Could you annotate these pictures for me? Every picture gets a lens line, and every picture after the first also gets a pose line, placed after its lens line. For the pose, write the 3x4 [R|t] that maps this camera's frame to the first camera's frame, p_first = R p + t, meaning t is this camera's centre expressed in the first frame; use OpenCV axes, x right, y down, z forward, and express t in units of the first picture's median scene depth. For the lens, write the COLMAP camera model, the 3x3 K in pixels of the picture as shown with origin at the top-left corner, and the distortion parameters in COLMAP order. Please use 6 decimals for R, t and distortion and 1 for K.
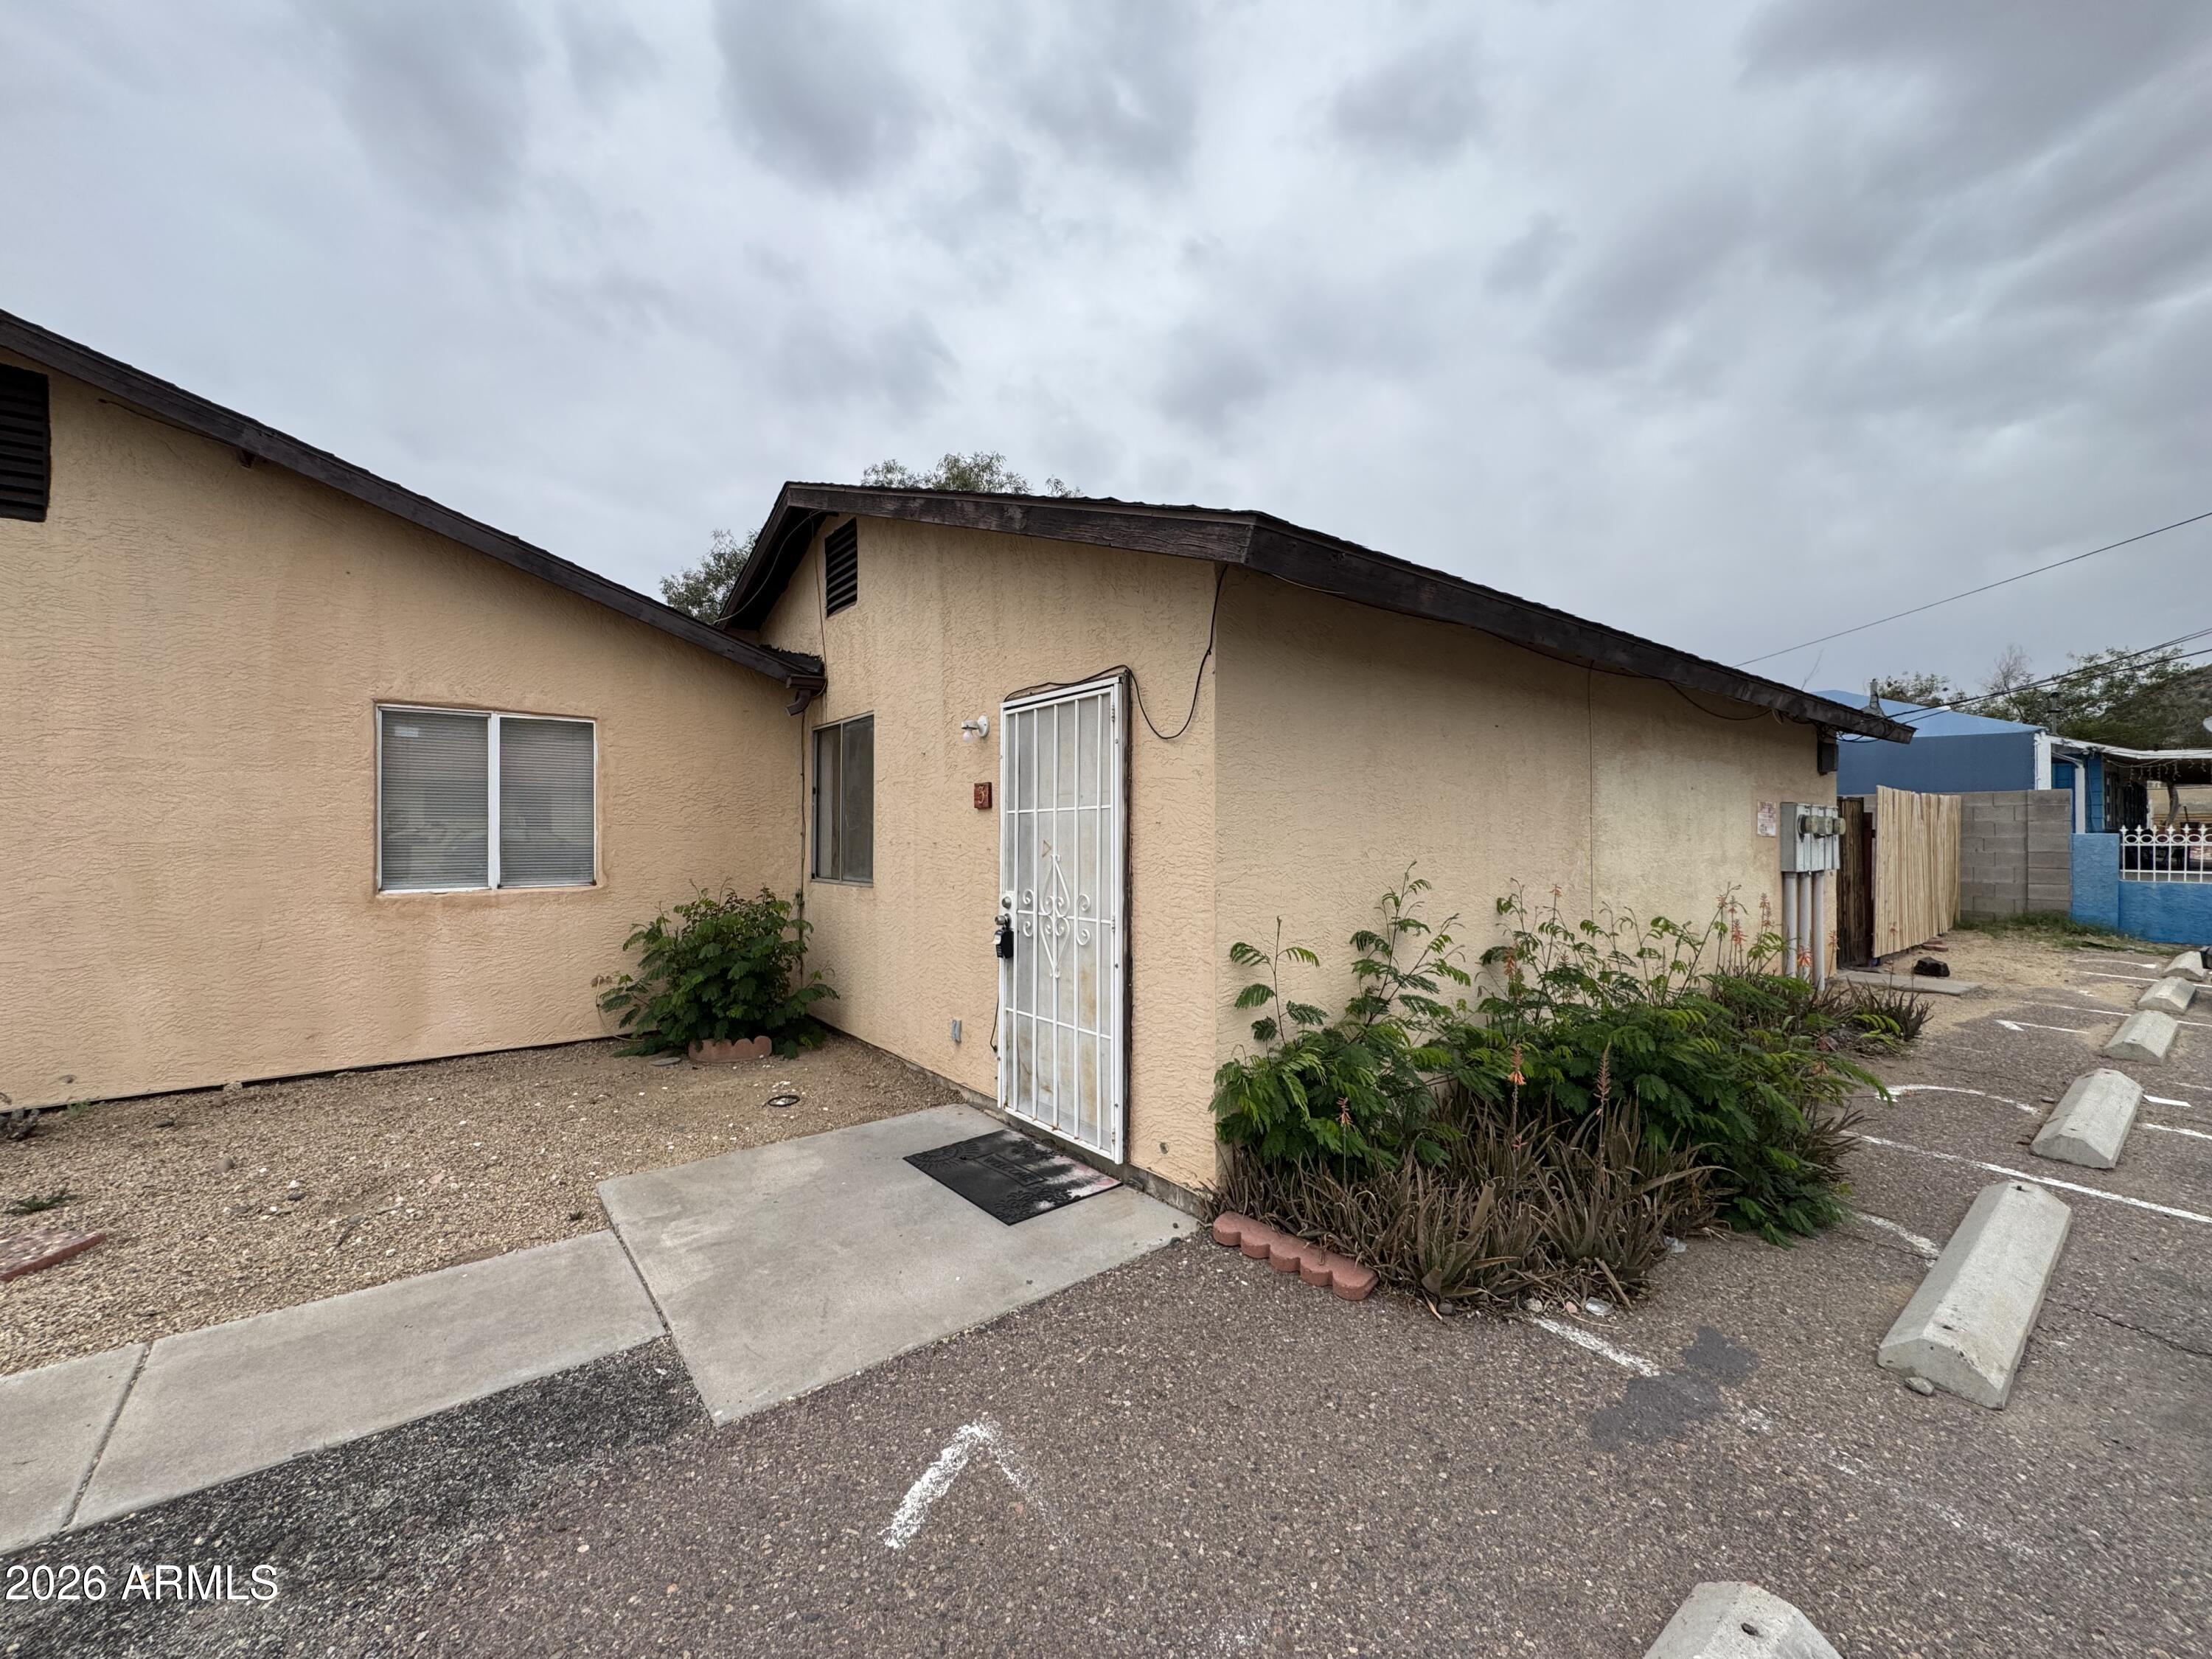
lens RADIAL K [[880.8, 0, 1111.1], [0, 880.8, 828.8], [0, 0, 1]] dist [-0.004753, 0.001276]
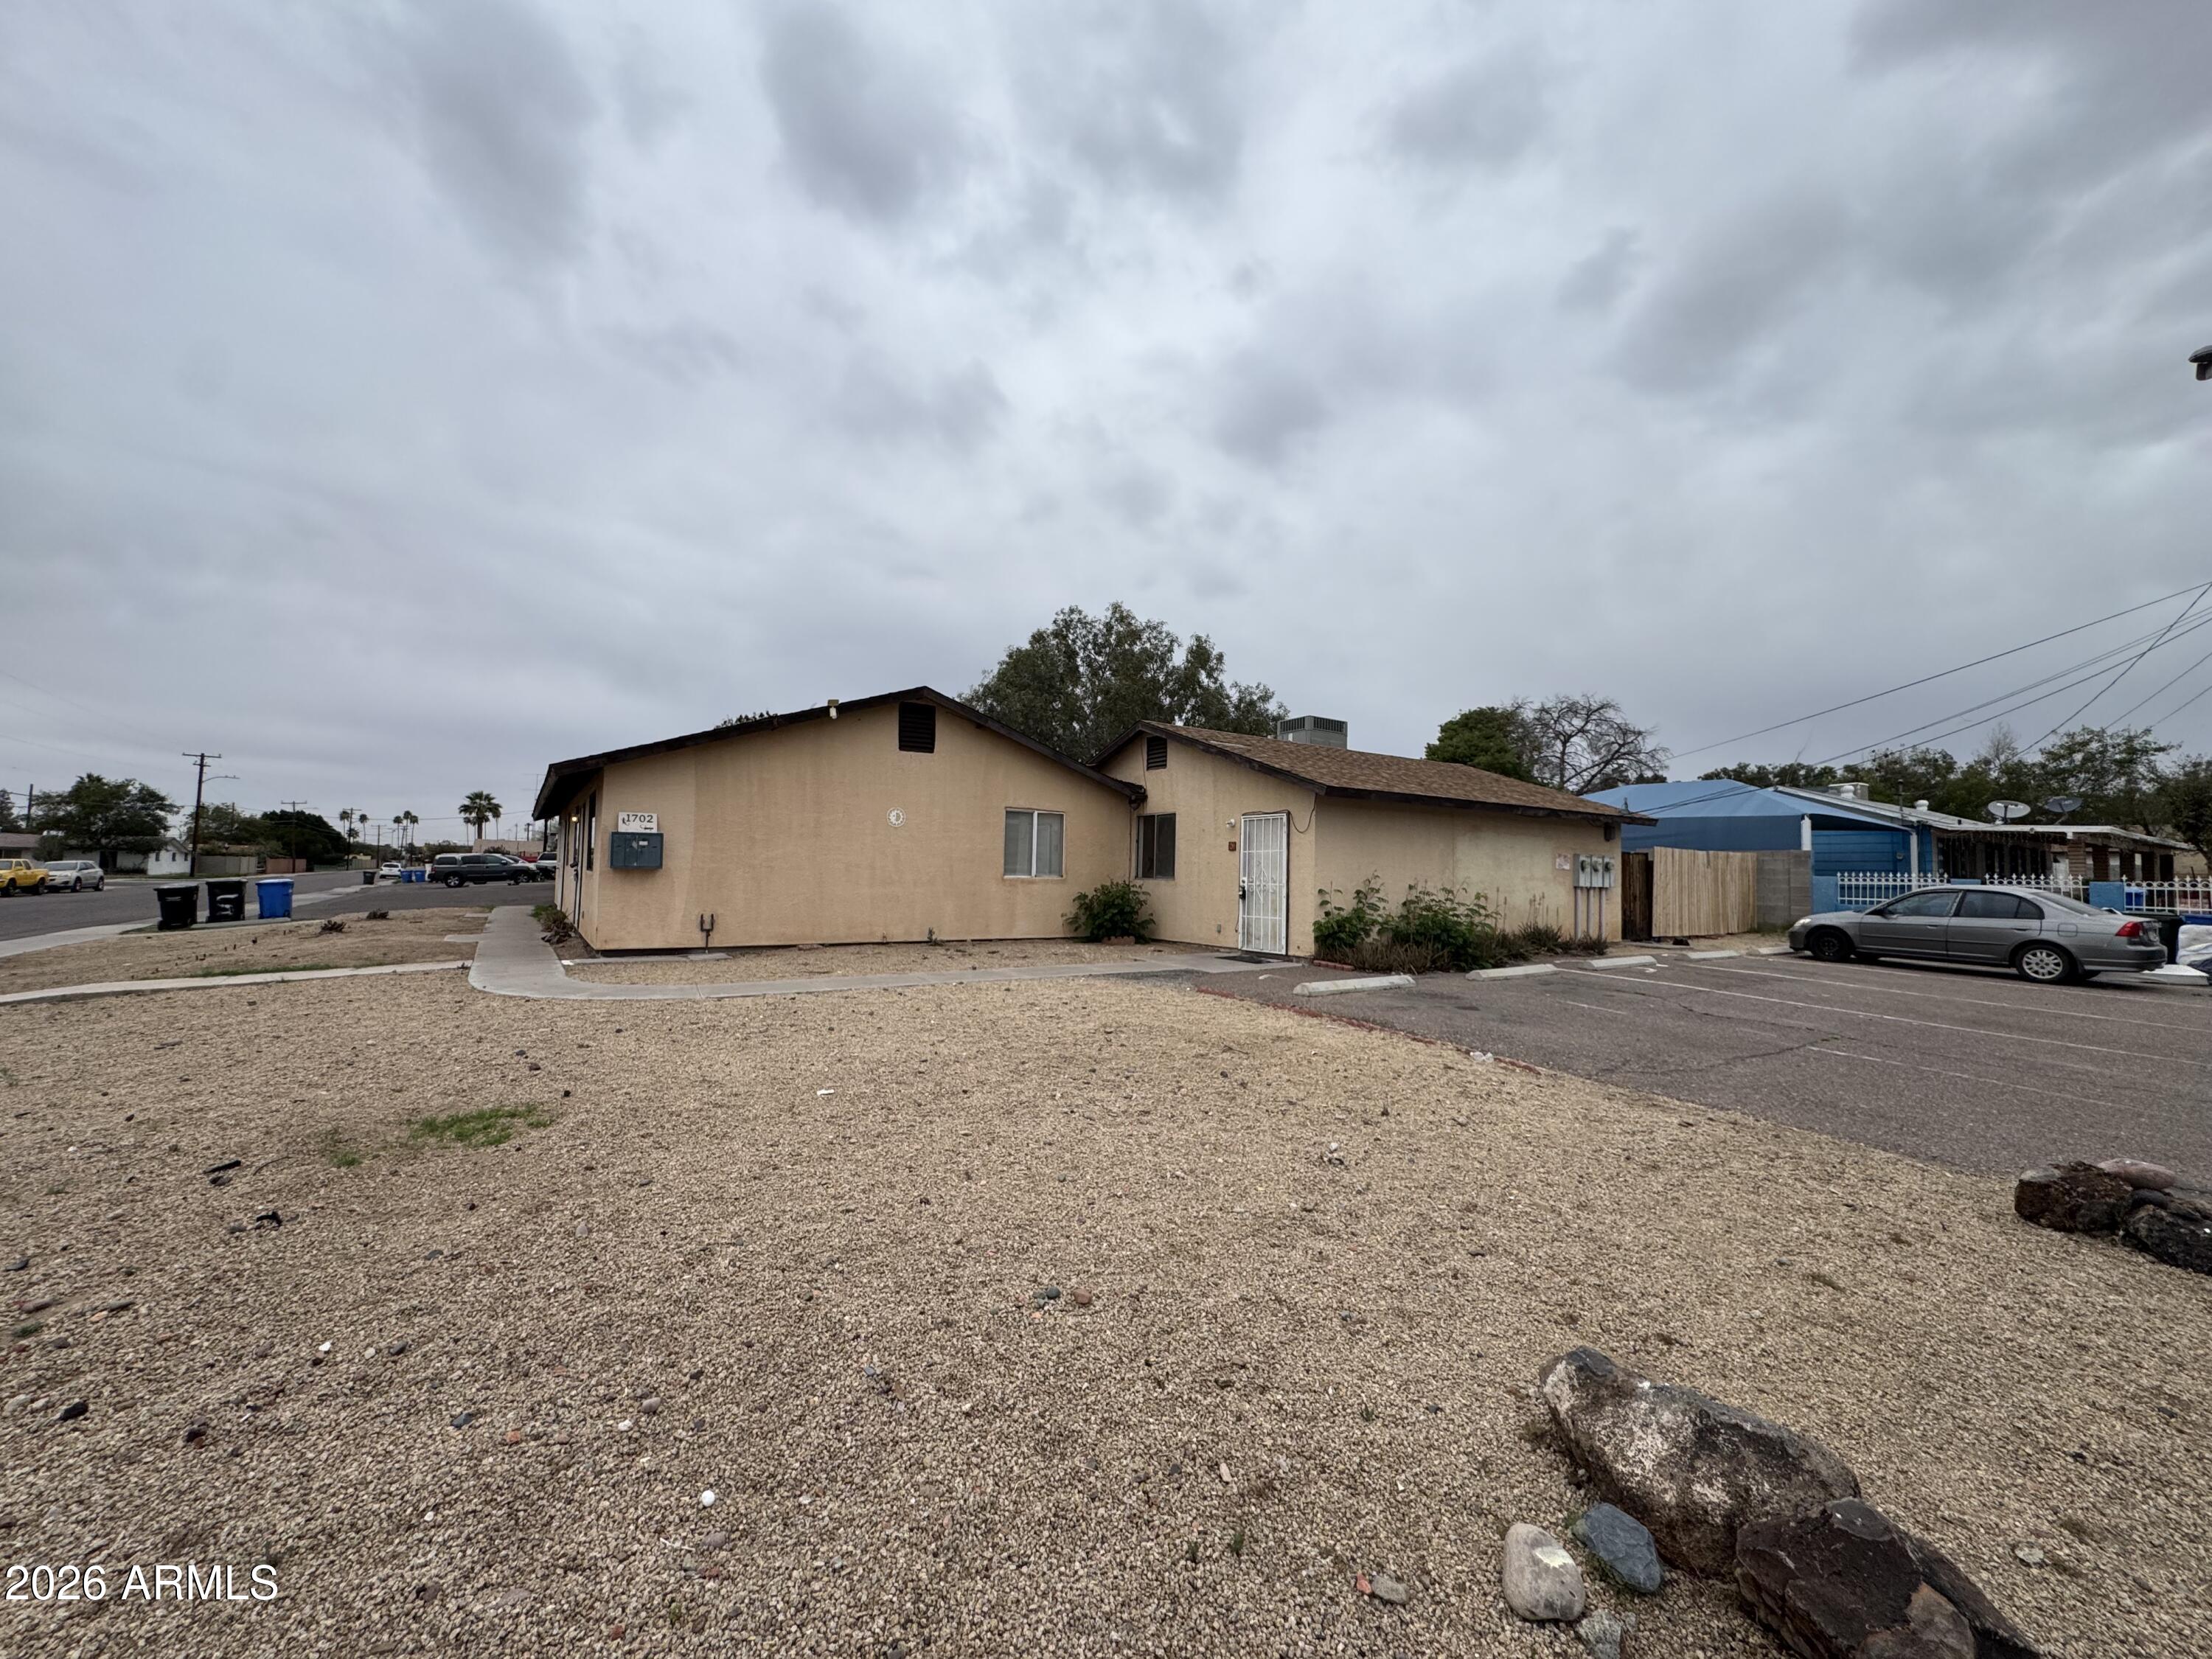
lens RADIAL K [[880.8, 0, 1108.5], [0, 880.8, 827.4], [0, 0, 1]] dist [-0.004753, 0.001276]
pose [[0.996831, 0.016911, -0.077731, -0.297216], [-0.020605, 0.998684, -0.046969, 0.042689], [0.076834, 0.048422, 0.995867, -1.783402]]
